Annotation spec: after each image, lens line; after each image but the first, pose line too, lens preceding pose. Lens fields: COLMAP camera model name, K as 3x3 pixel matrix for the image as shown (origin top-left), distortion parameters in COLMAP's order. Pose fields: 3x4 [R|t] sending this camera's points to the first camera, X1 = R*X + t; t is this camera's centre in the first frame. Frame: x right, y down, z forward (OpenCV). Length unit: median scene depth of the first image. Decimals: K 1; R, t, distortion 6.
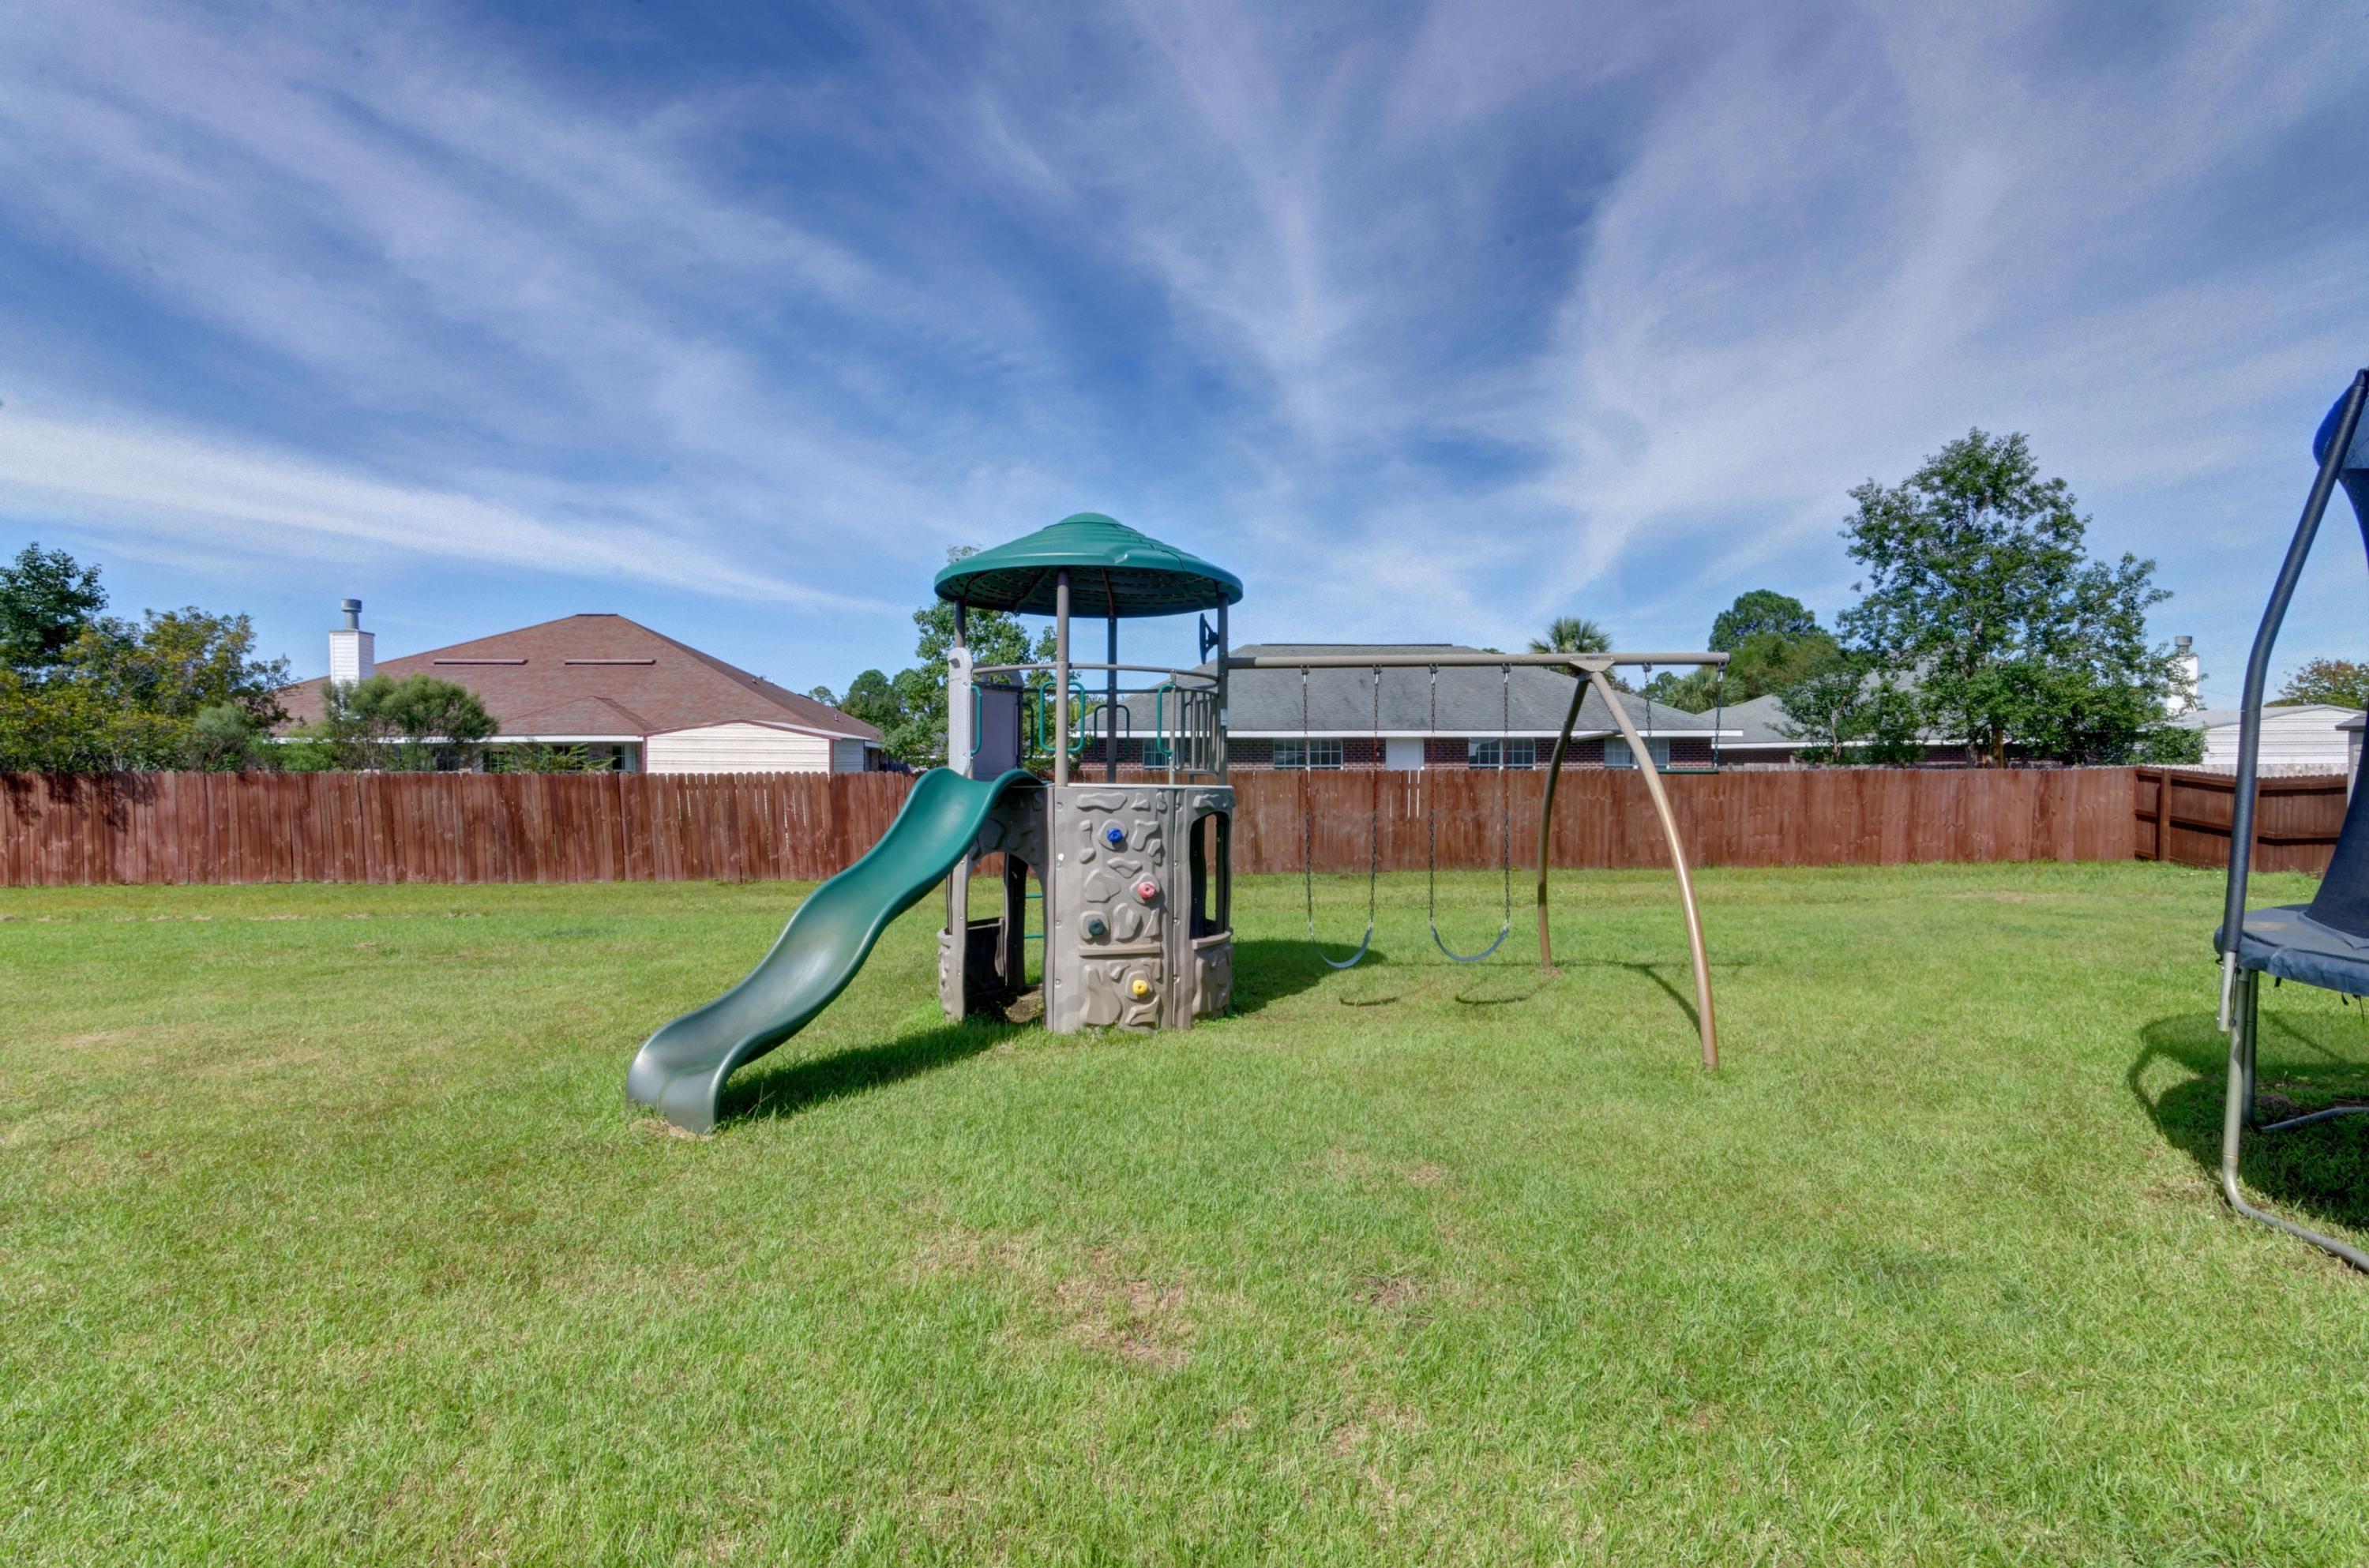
lens RADIAL K [[1150.9, 0, 1184.5], [0, 1150.9, 784.0], [0, 0, 1]] dist [0.009527, -0.001987]
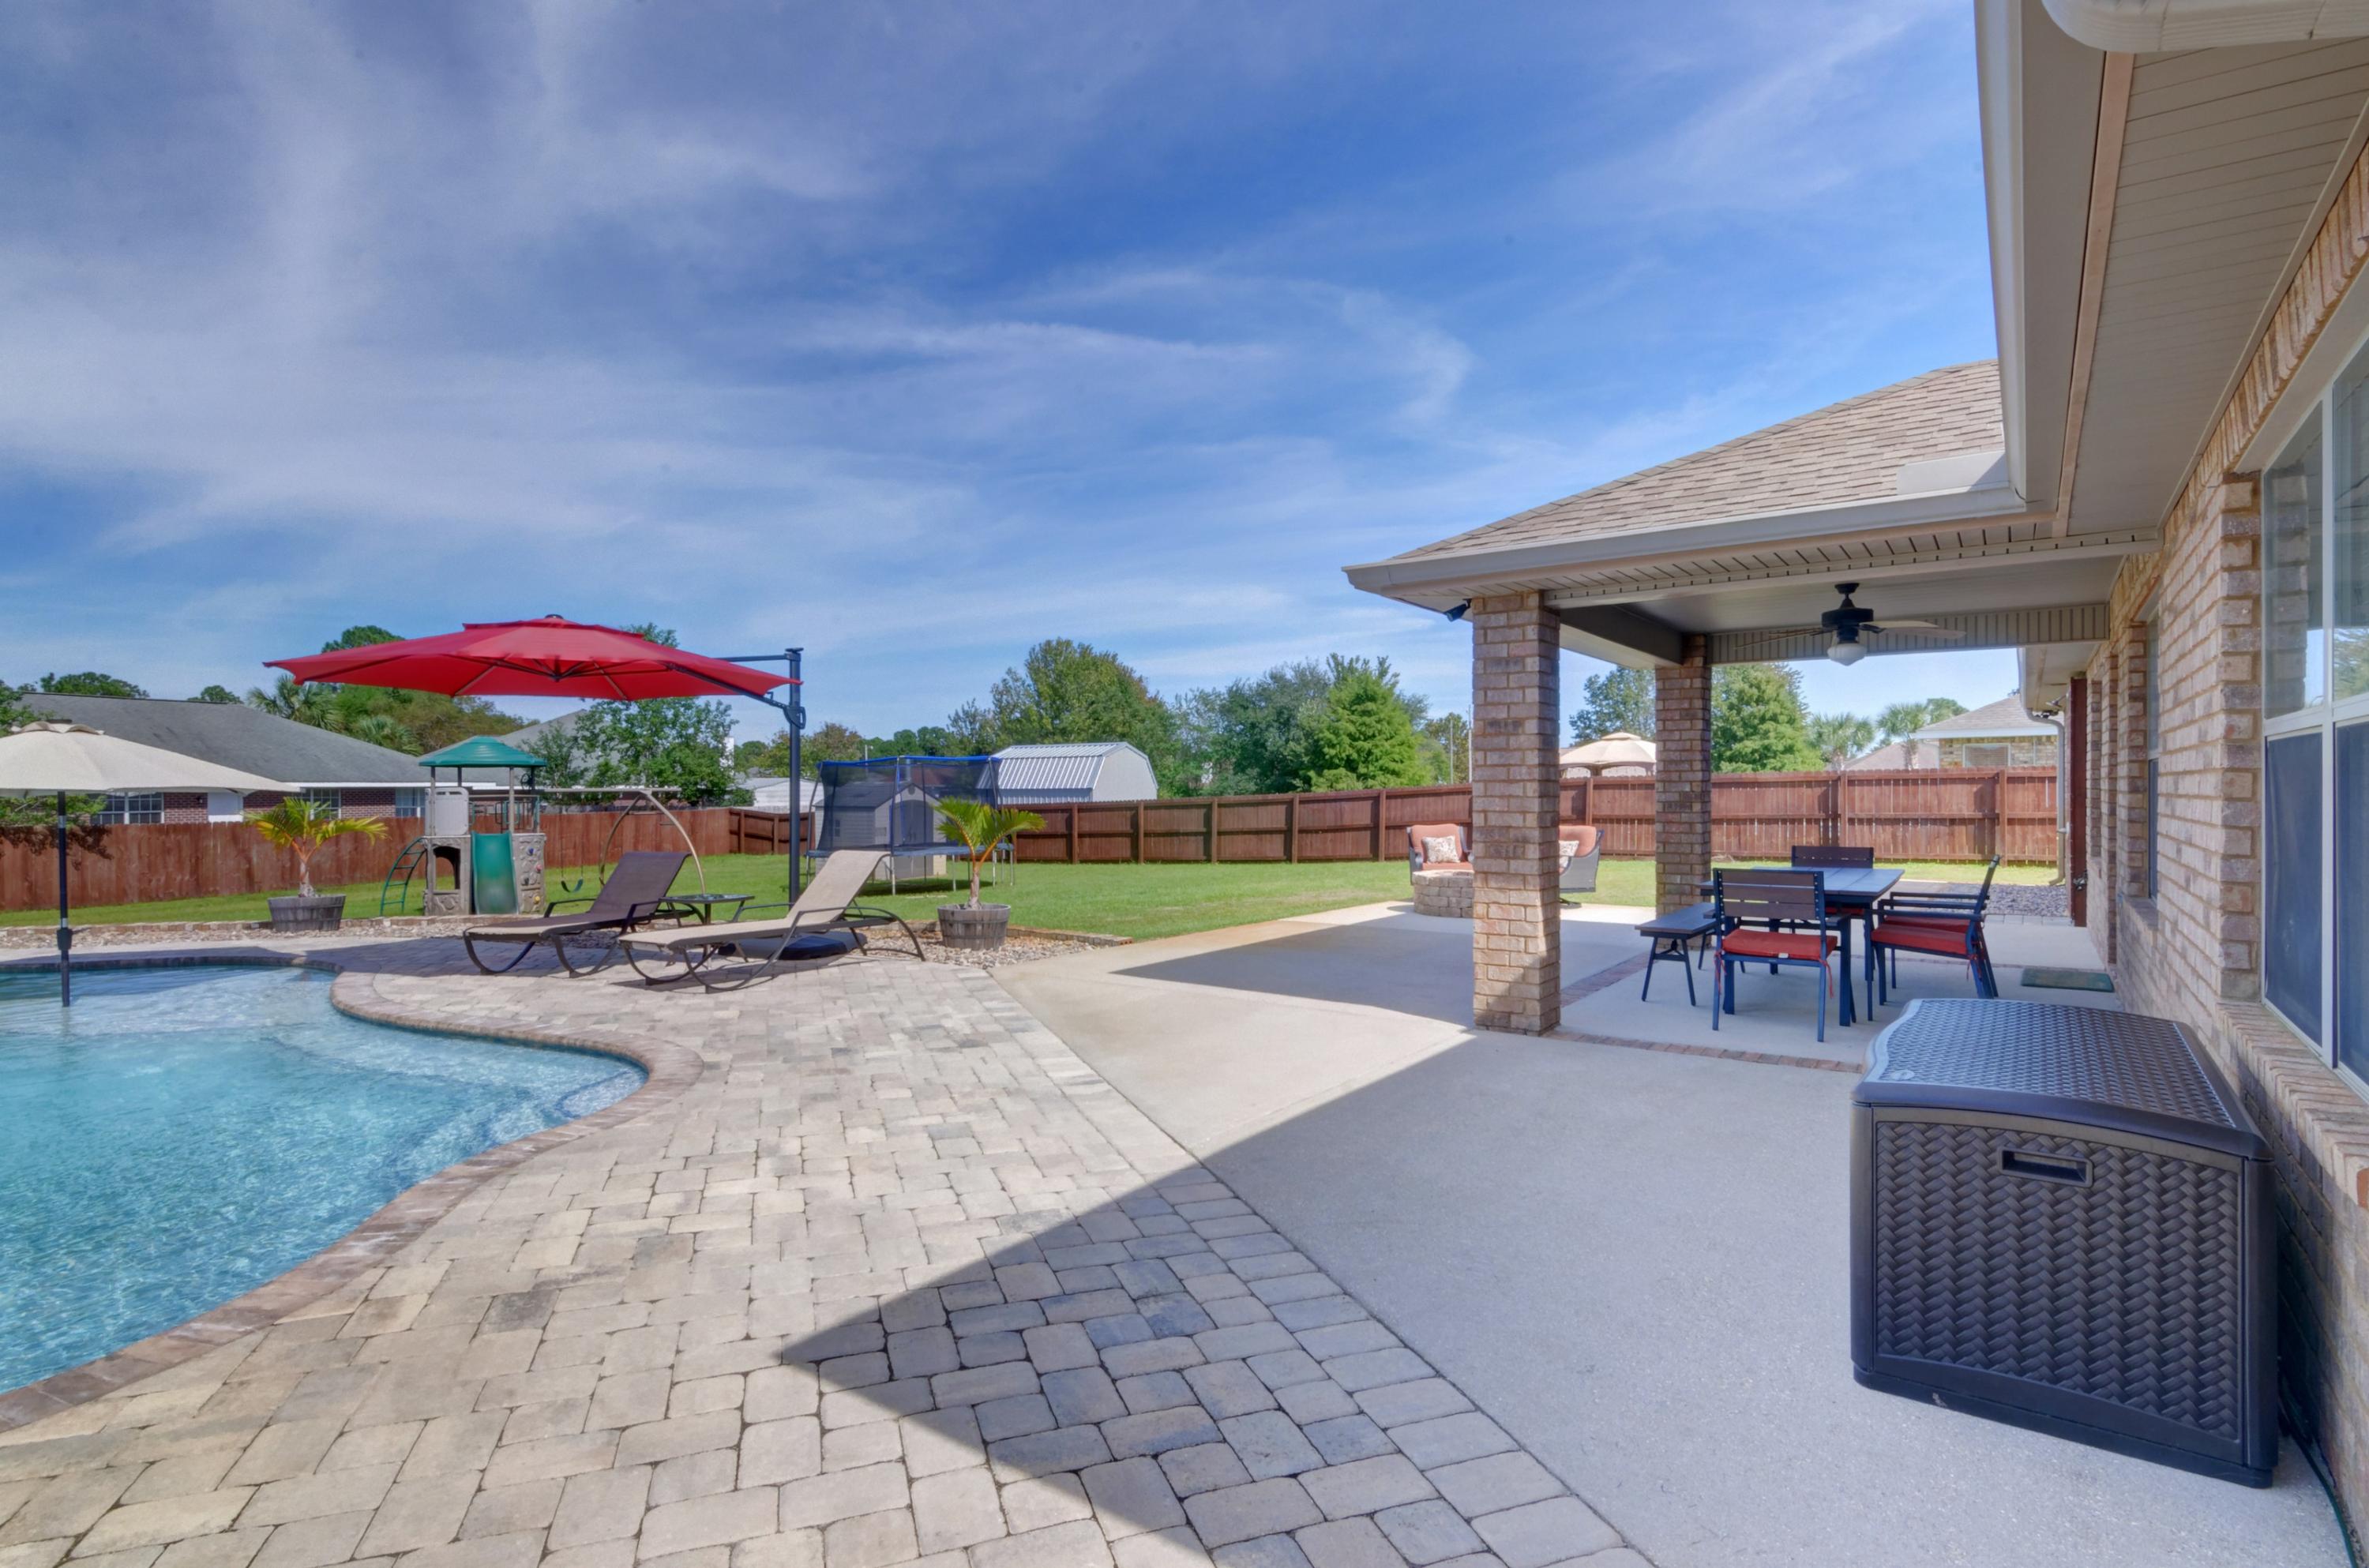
lens RADIAL K [[1175.1, 0, 1192.1], [0, 1175.1, 801.0], [0, 0, 1]] dist [0.001760, -0.000367]
pose [[0.436247, -0.009577, 0.899776, -0.773370], [0.013629, 0.999899, 0.004035, -0.027714], [-0.899724, 0.010503, 0.436334, -0.719997]]
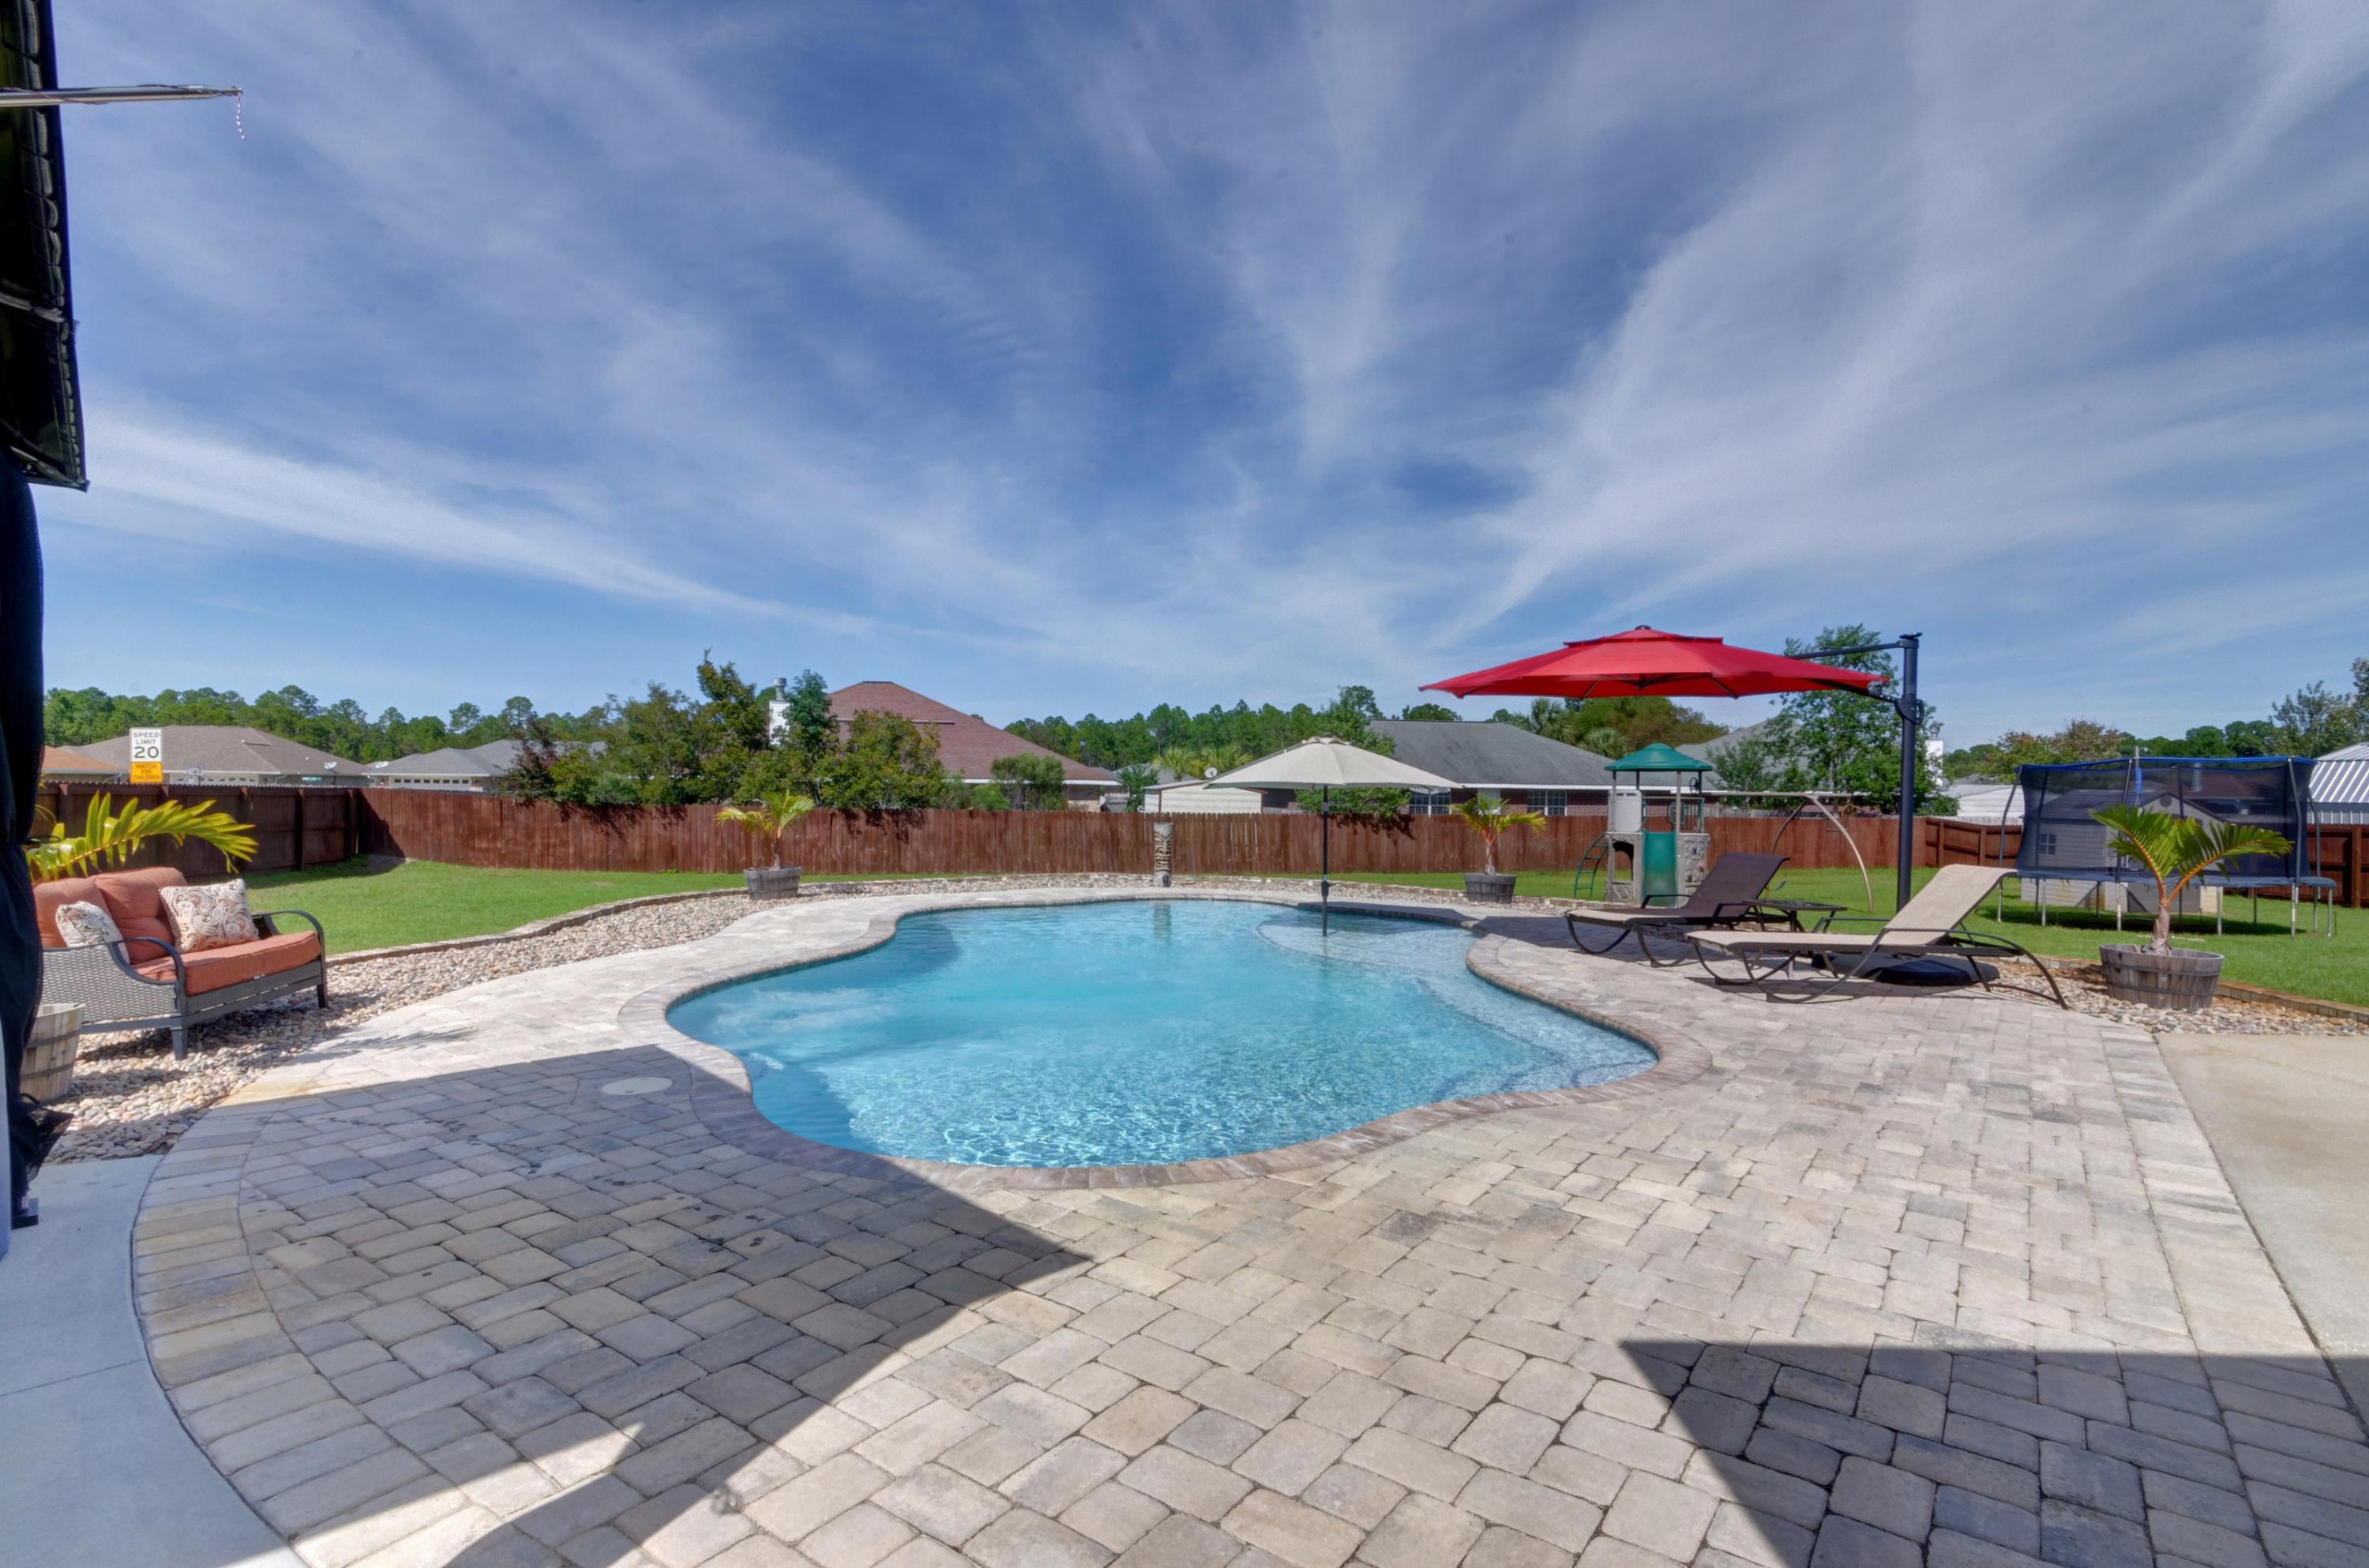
lens RADIAL K [[1150.9, 0, 1184.5], [0, 1150.9, 784.0], [0, 0, 1]] dist [0.009527, -0.001987]
pose [[0.987802, 0.016231, 0.154865, -0.734203], [-0.013984, 0.999781, -0.015585, -0.025716], [-0.155084, 0.013229, 0.987813, -0.742390]]
